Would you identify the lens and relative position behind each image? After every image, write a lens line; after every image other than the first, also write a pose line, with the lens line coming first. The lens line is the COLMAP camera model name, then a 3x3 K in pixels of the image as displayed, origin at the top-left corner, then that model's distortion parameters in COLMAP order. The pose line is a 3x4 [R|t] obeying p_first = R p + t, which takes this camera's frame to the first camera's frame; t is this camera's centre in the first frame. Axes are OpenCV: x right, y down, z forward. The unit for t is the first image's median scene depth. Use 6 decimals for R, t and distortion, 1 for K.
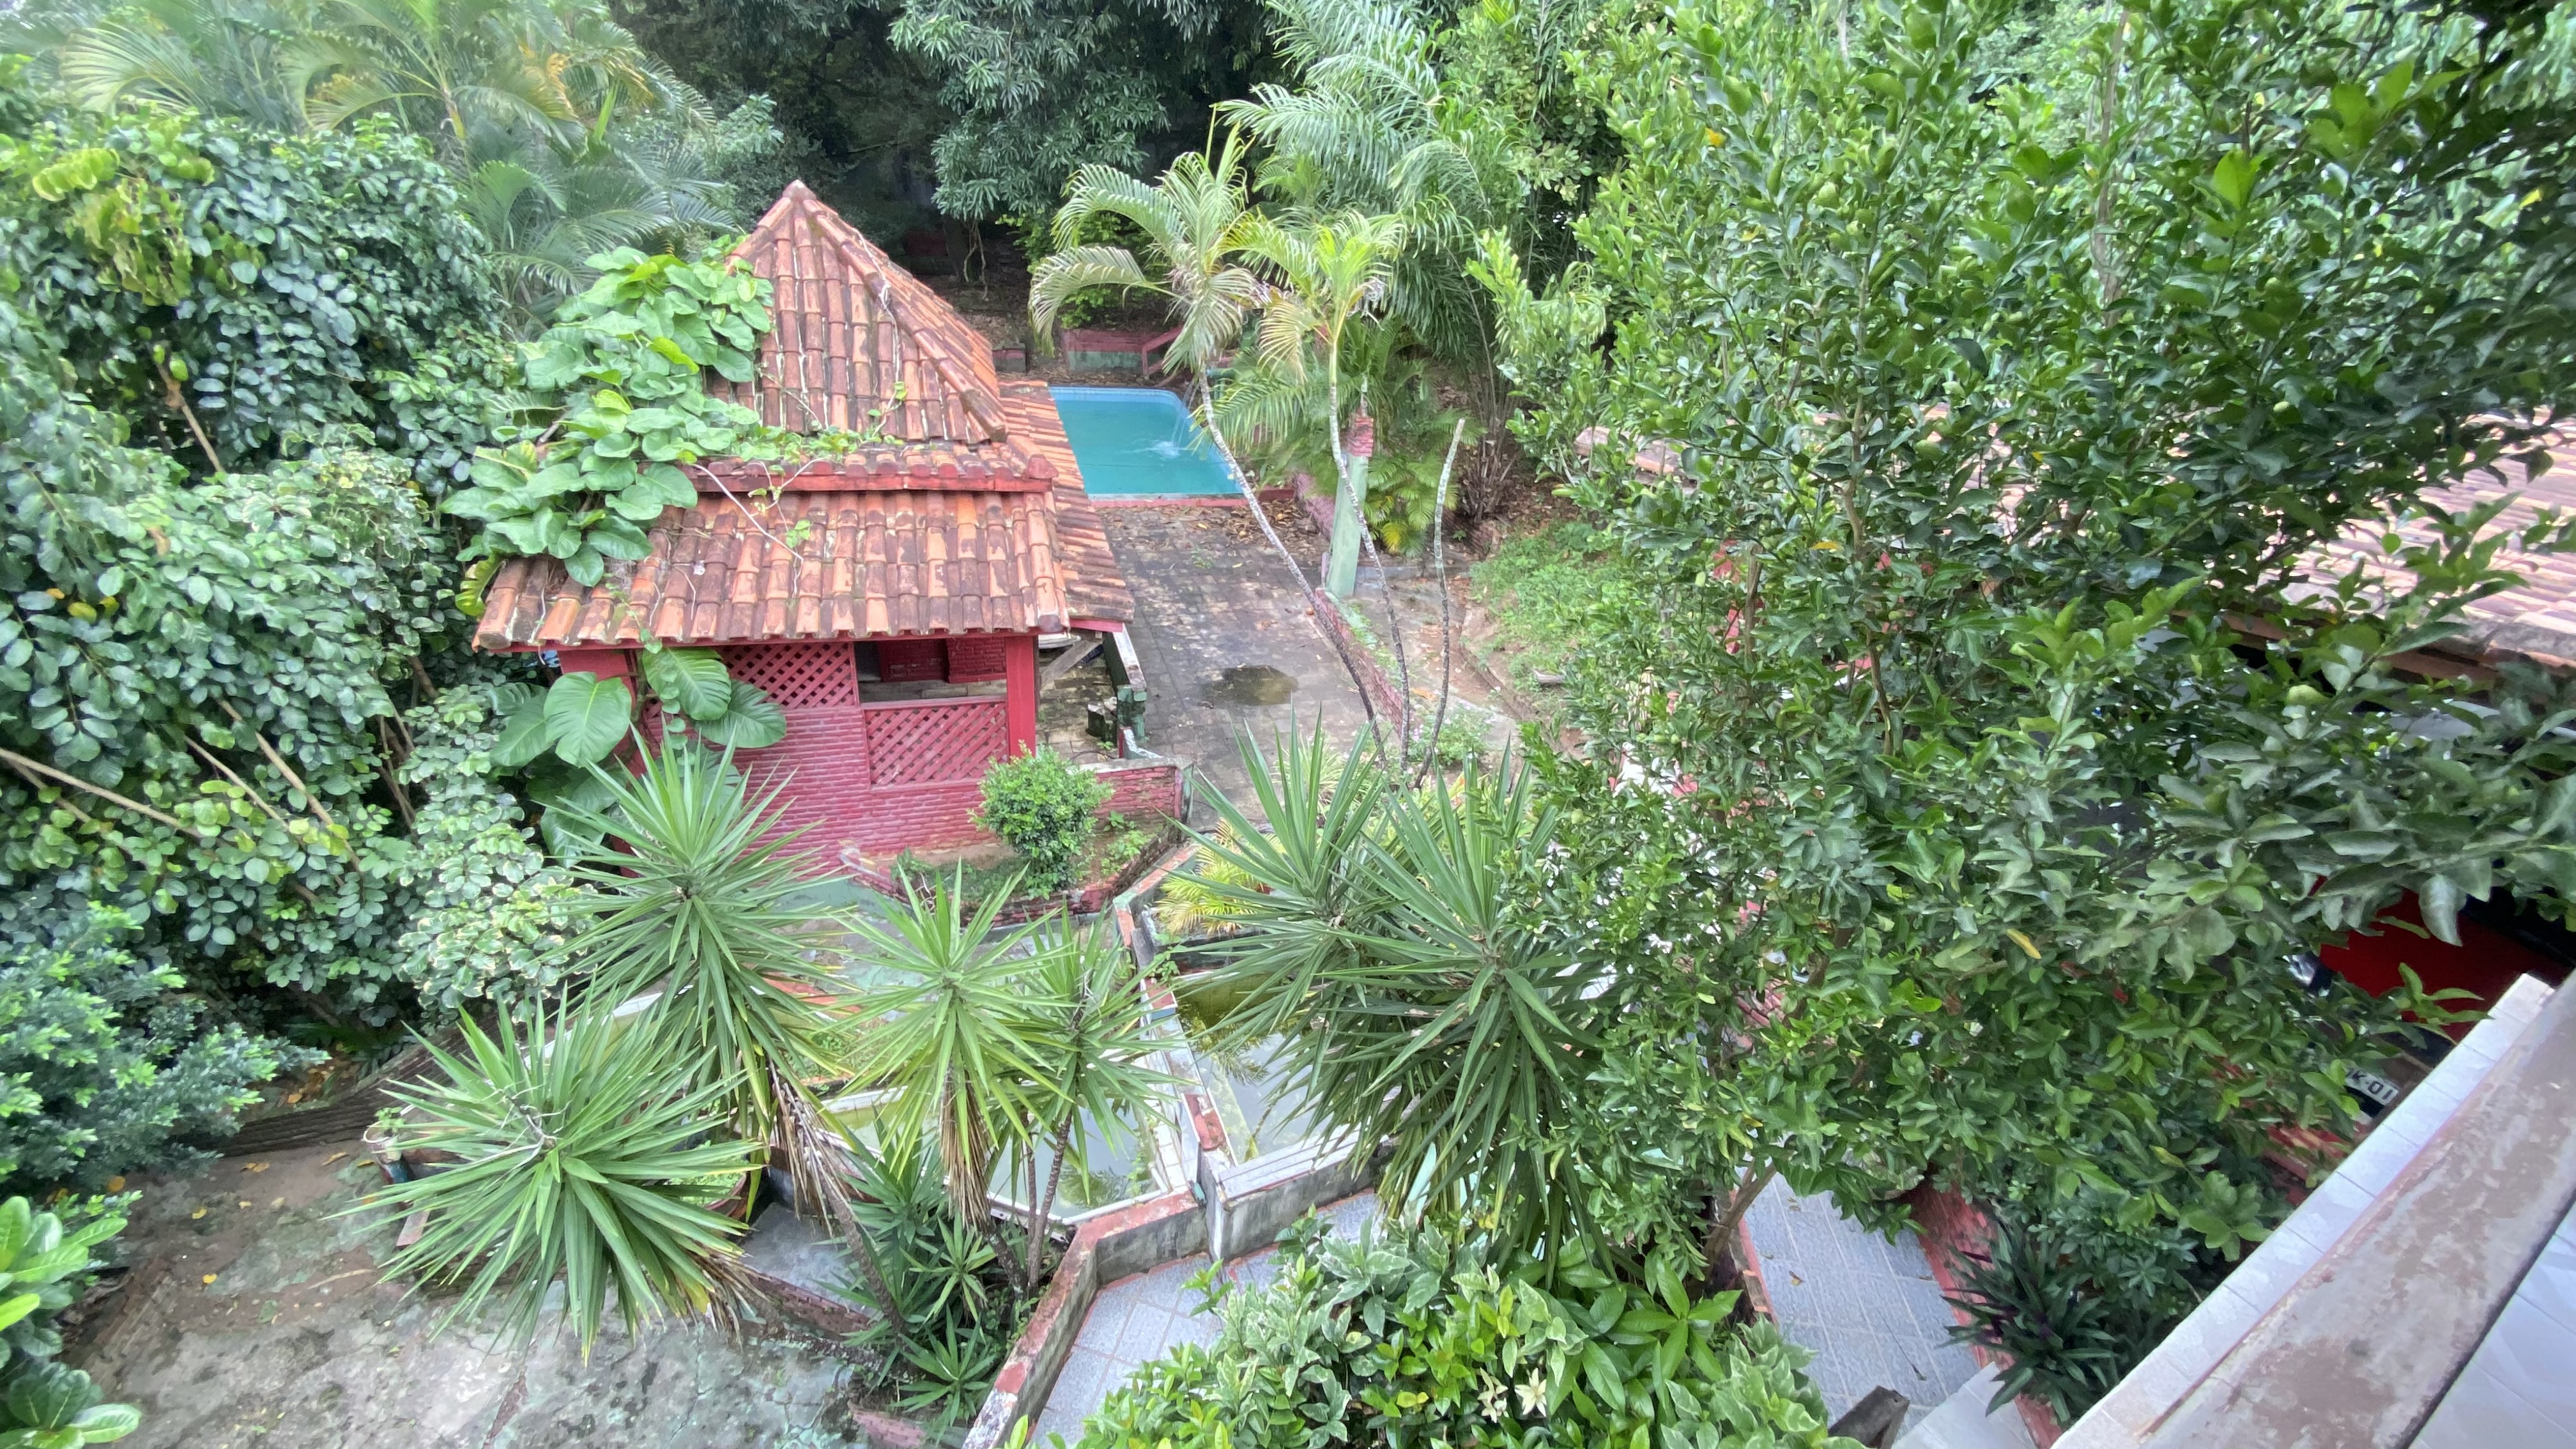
lens RADIAL K [[1042.1, 0, 1287.1], [0, 1042.1, 712.4], [0, 0, 1]] dist [0.004128, -0.010955]
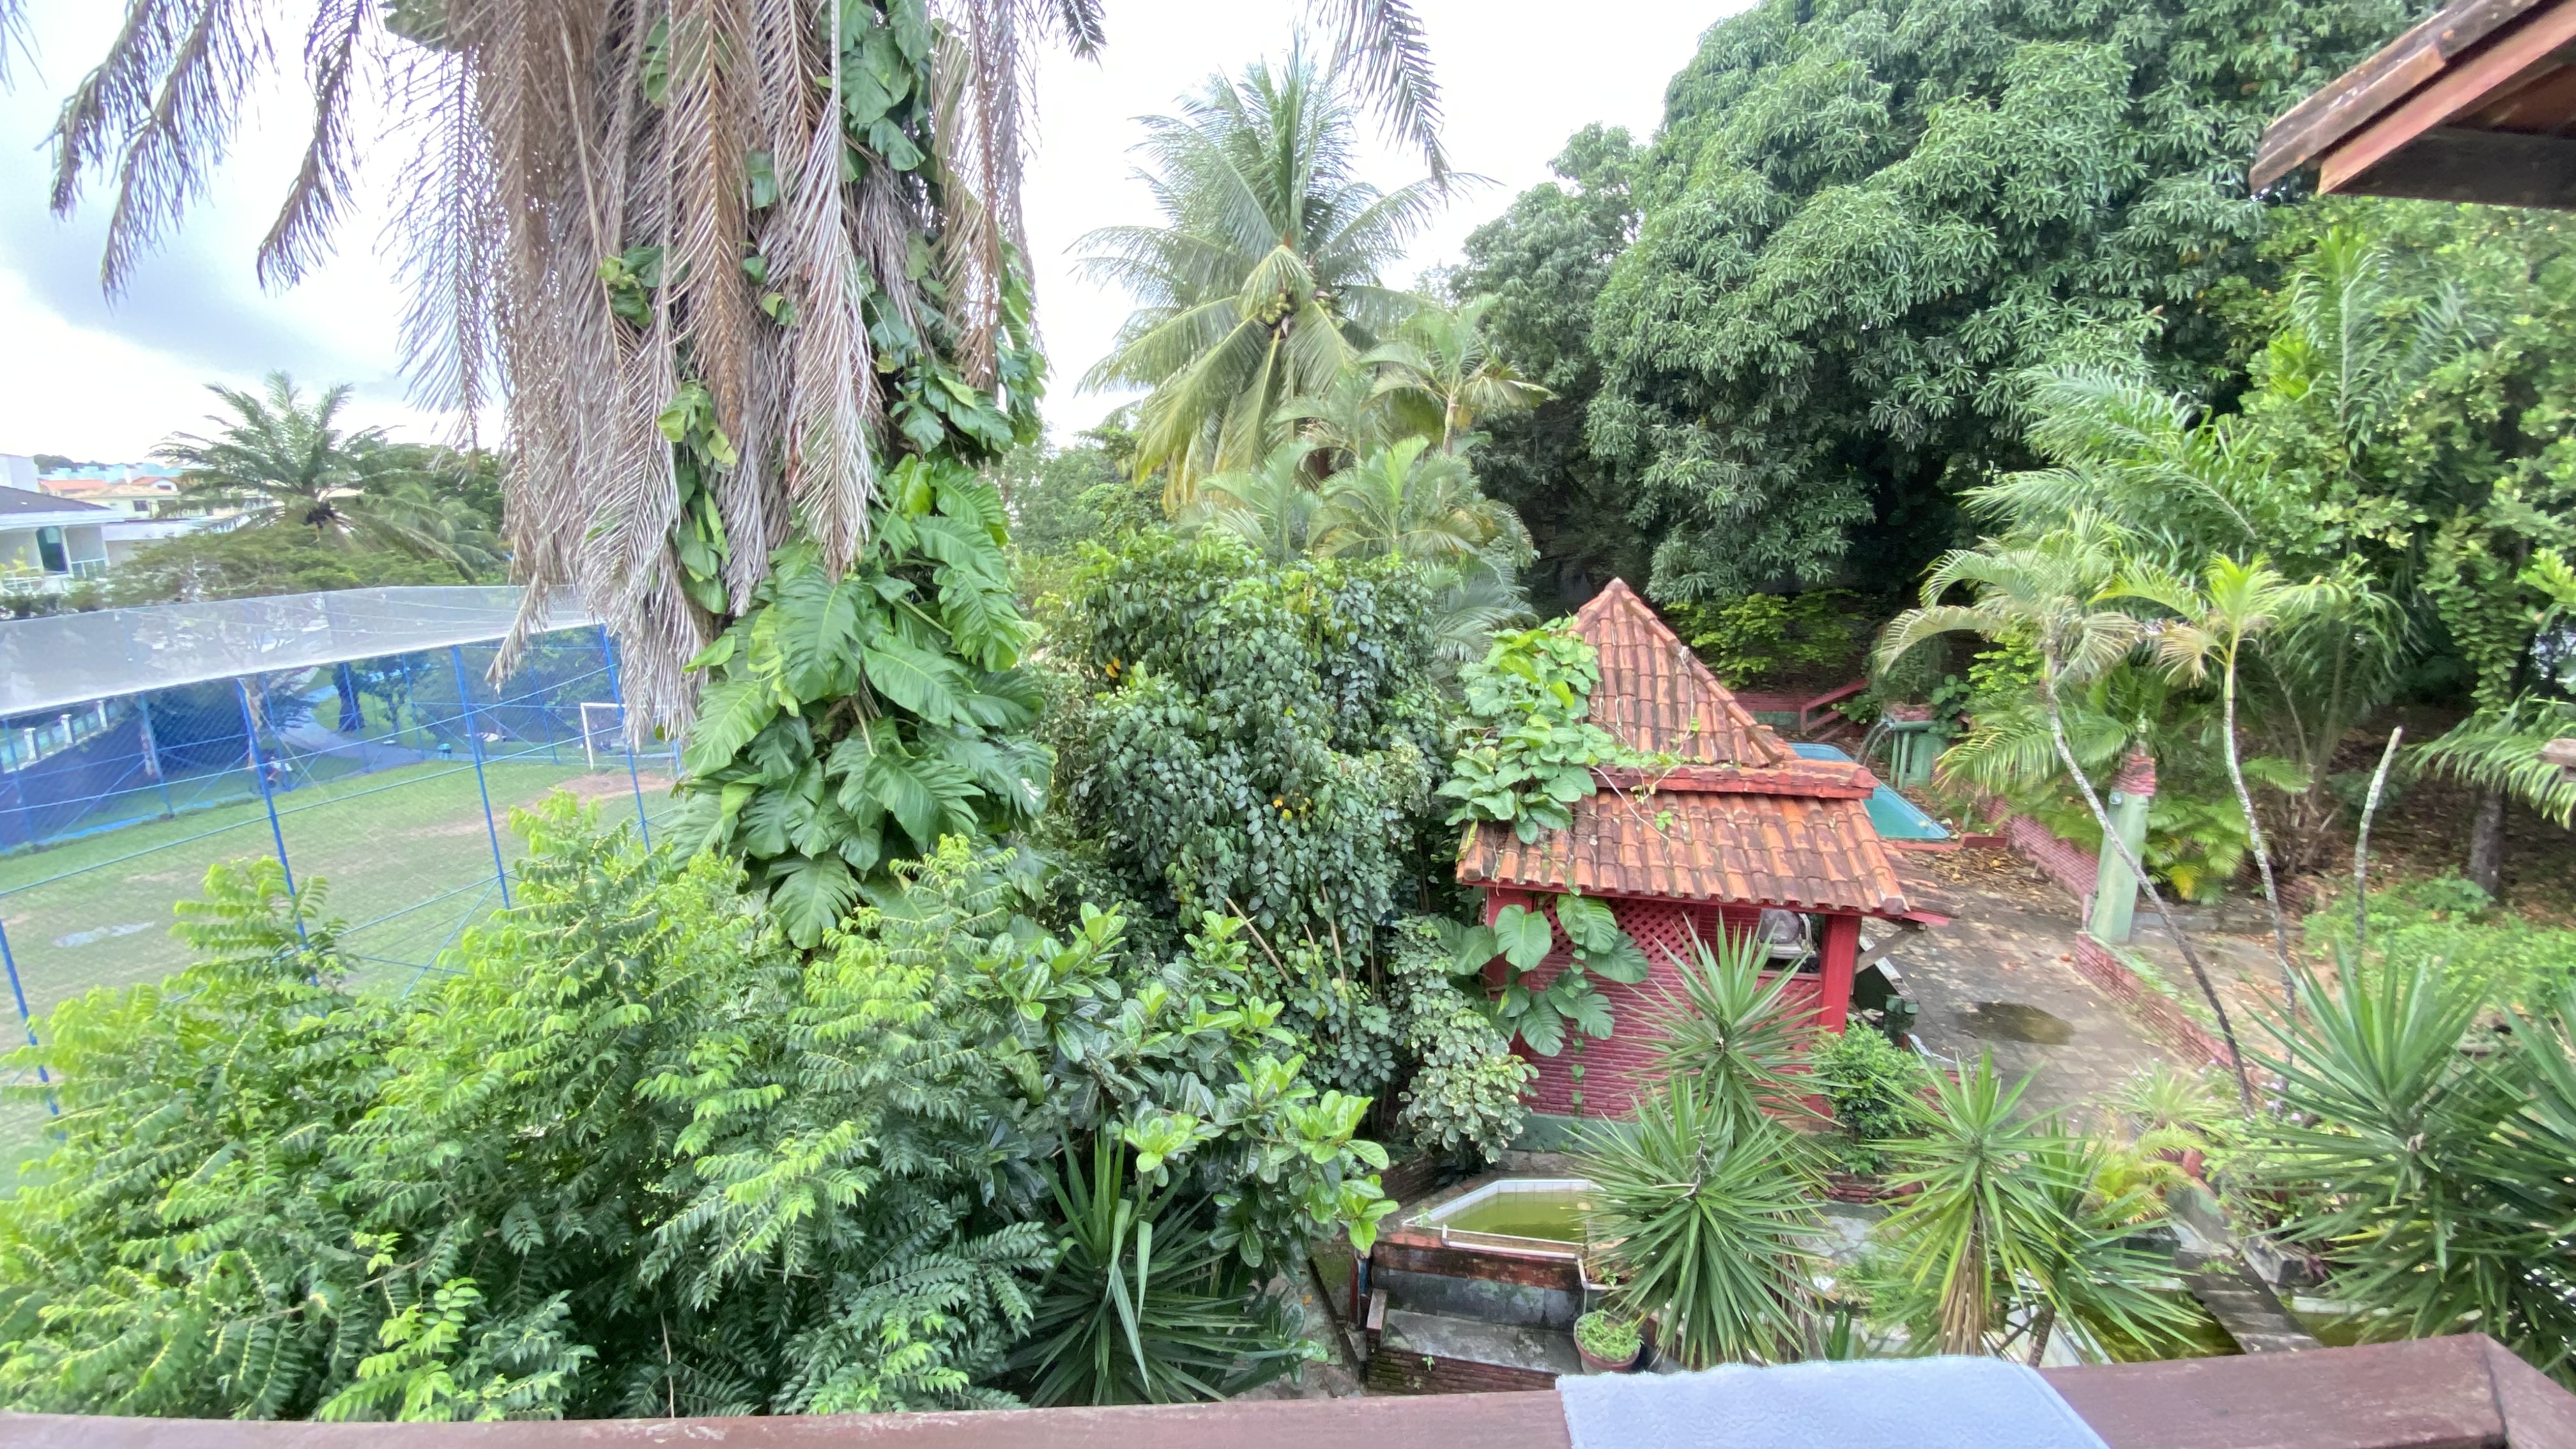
lens RADIAL K [[1042.1, 0, 1283.7], [0, 1042.1, 730.2], [0, 0, 1]] dist [0.004128, -0.010955]
pose [[0.875387, 0.001716, -0.483421, -0.243010], [-0.160094, 0.944595, -0.286548, 0.156538], [0.456145, 0.328233, 0.827161, -0.294694]]
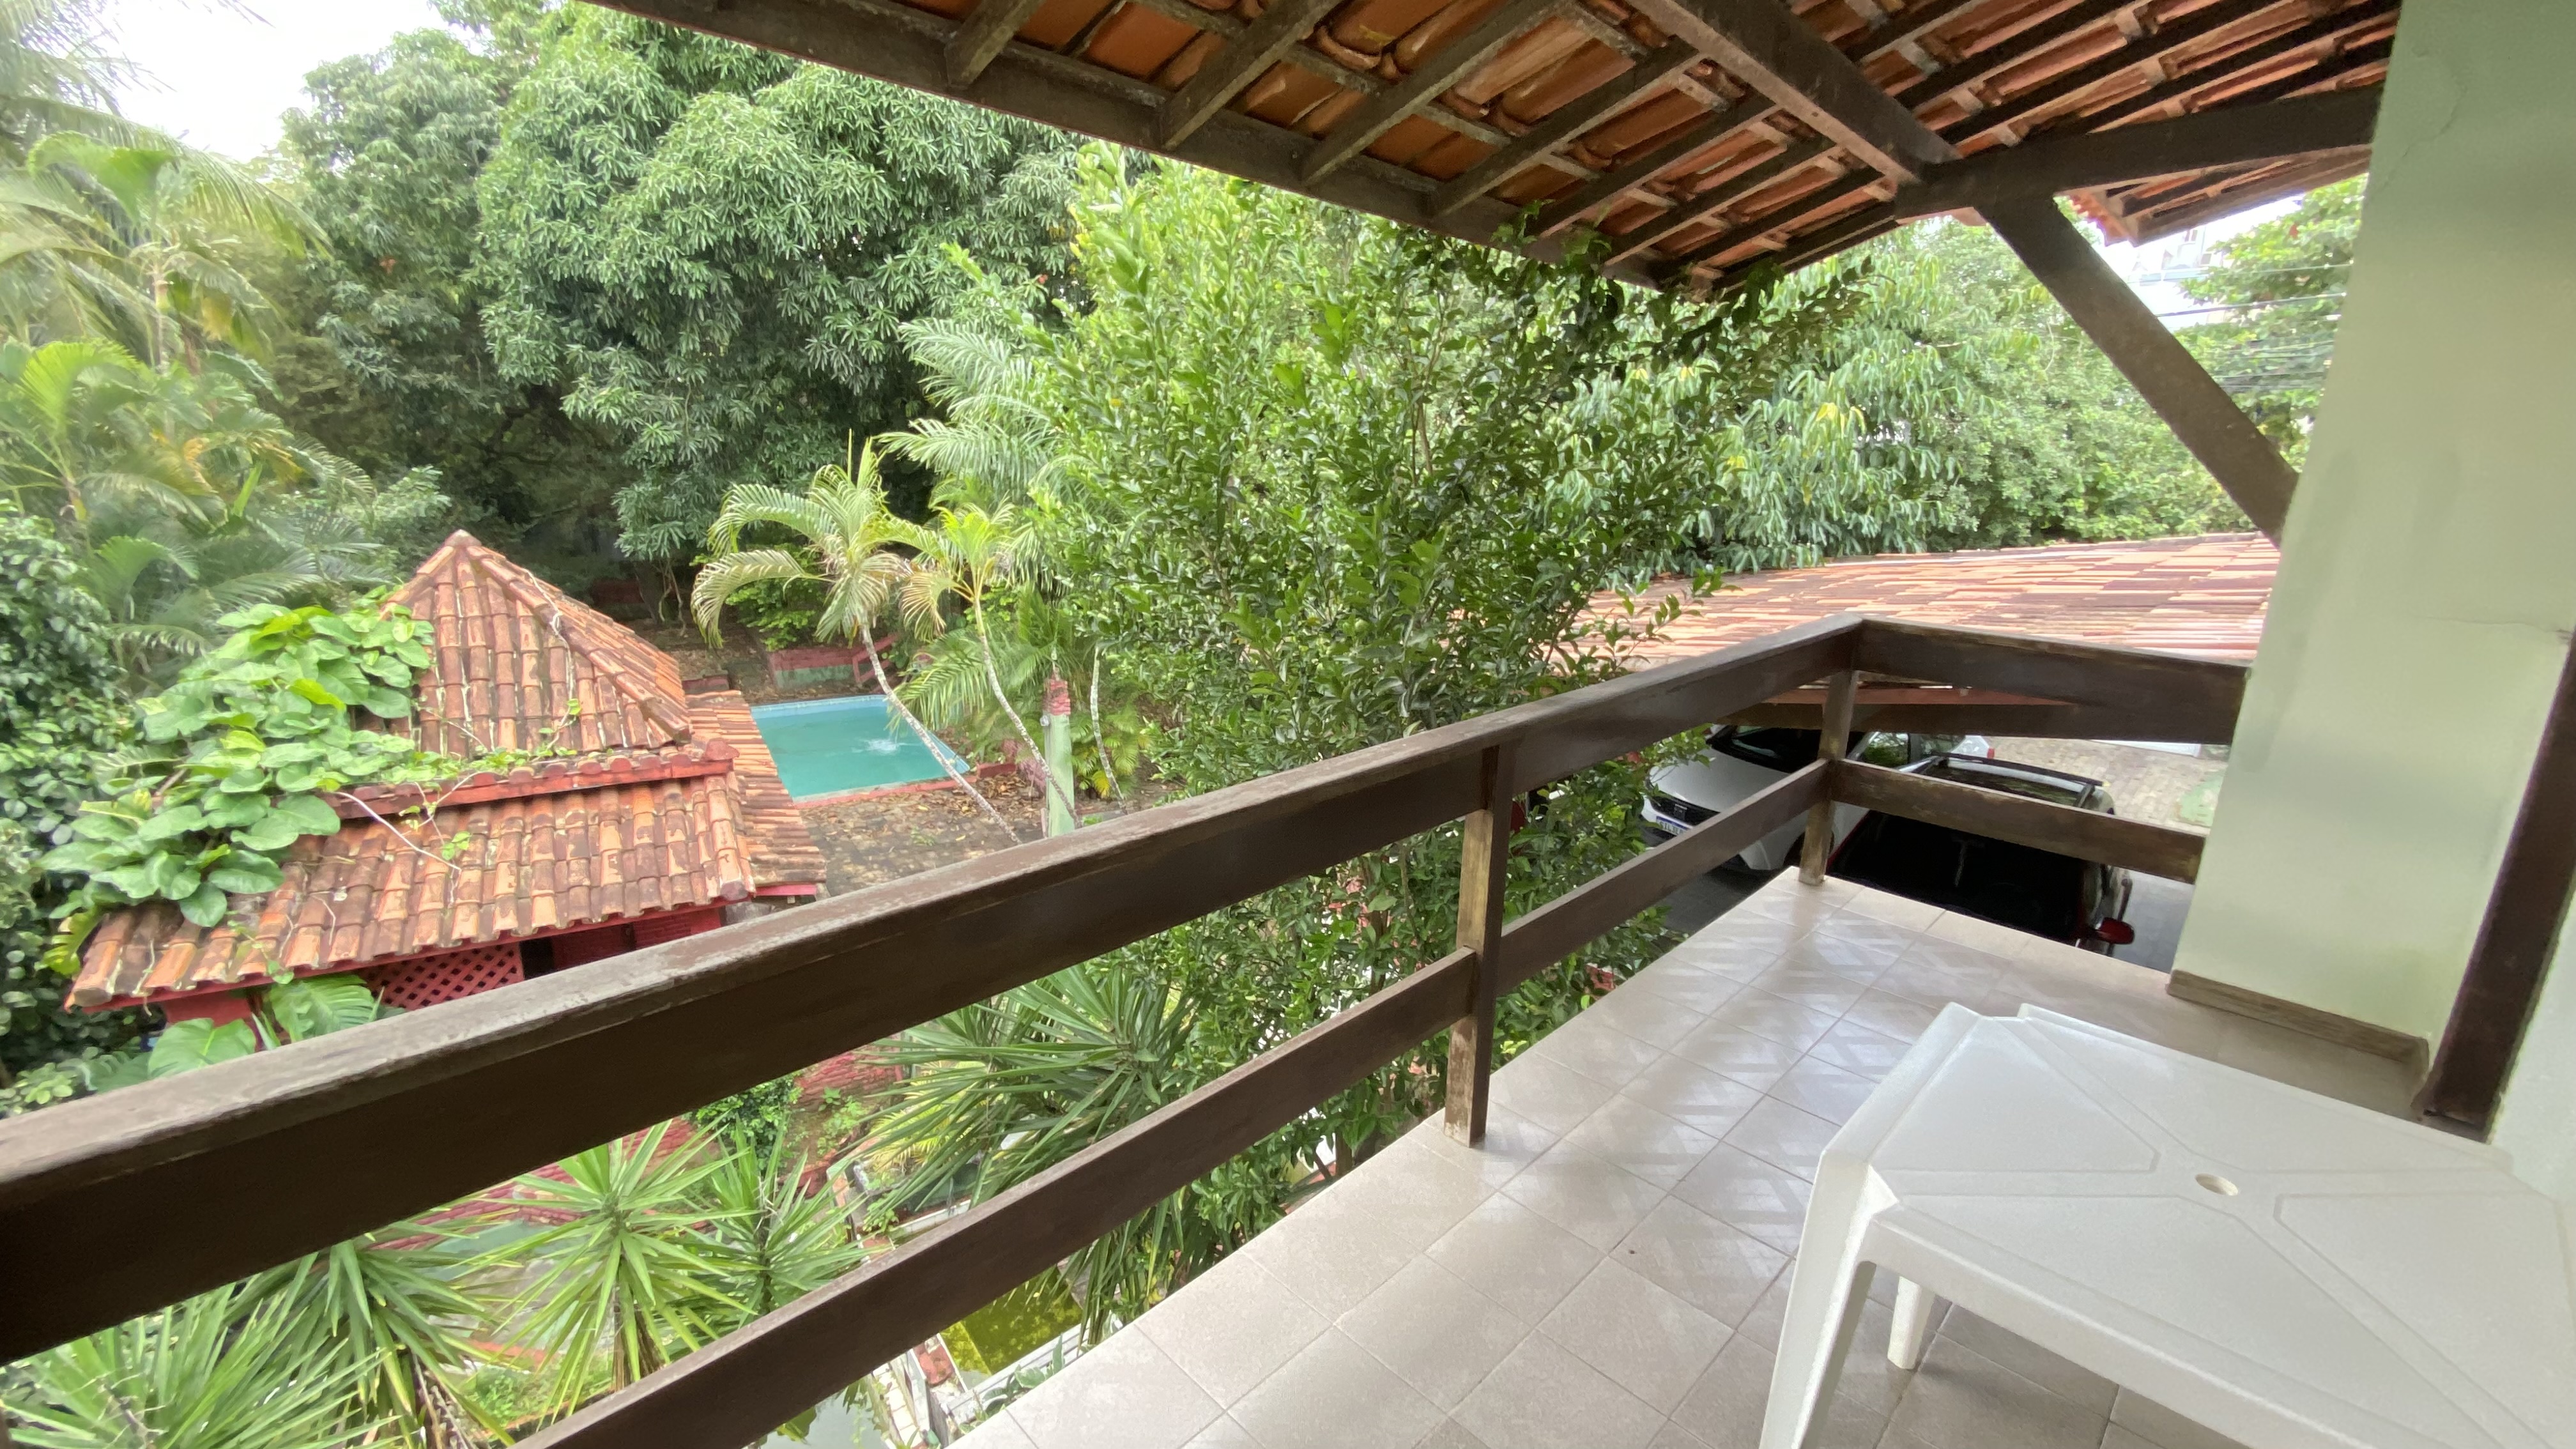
lens RADIAL K [[1042.1, 0, 1285.8], [0, 1042.1, 720.0], [0, 0, 1]] dist [0.004128, -0.010955]
pose [[0.963056, -0.133618, 0.233815, 0.074199], [0.190118, 0.952253, -0.238890, 0.096953], [-0.190731, 0.274517, 0.942476, -0.114691]]
